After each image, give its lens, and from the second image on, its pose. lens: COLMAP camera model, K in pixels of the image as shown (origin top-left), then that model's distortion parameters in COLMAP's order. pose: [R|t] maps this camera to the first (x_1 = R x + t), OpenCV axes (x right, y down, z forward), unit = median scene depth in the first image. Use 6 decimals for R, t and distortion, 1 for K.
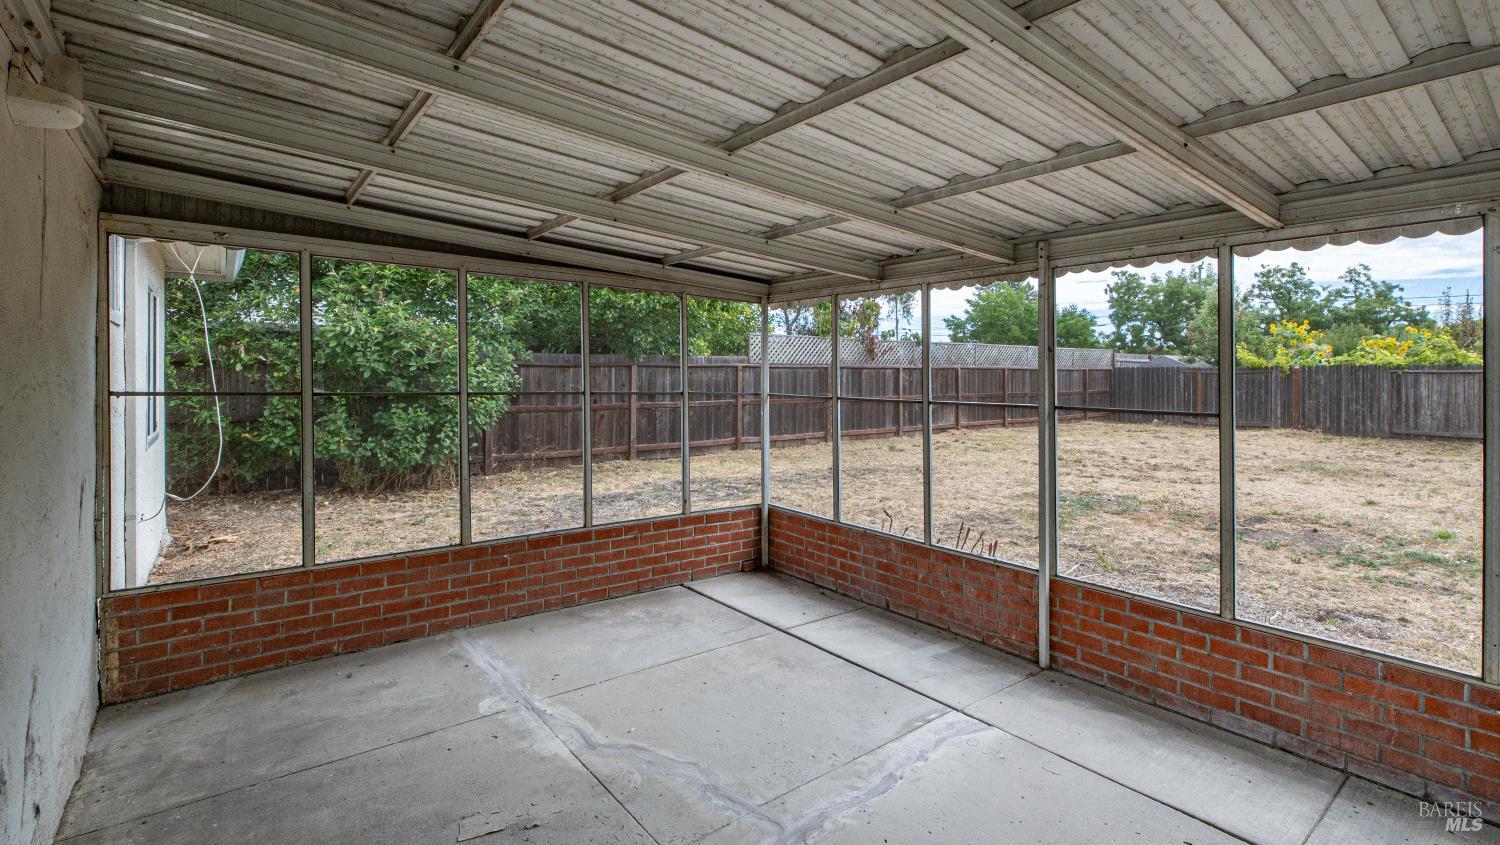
lens RADIAL K [[685.5, 0, 775.6], [0, 685.5, 373.8], [0, 0, 1]] dist [0.010307, -0.004314]
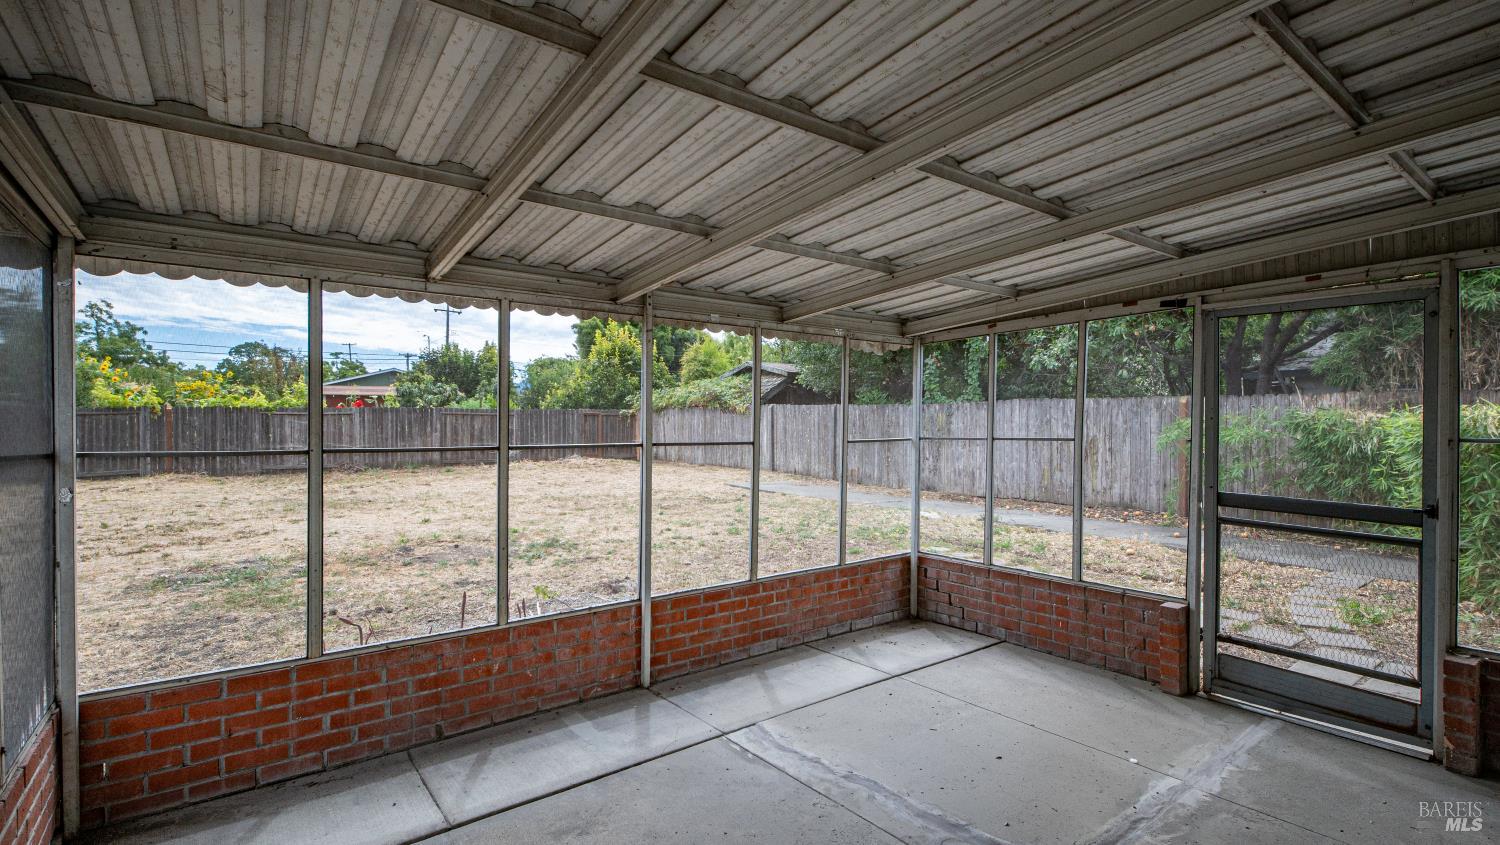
lens RADIAL K [[685.5, 0, 742.2], [0, 685.5, 426.4], [0, 0, 1]] dist [0.010307, -0.004314]
pose [[0.039013, -0.012974, 0.999154, -0.561344], [-0.002083, 0.999912, 0.013065, 0.005163], [-0.999237, -0.002591, 0.038982, 0.677922]]
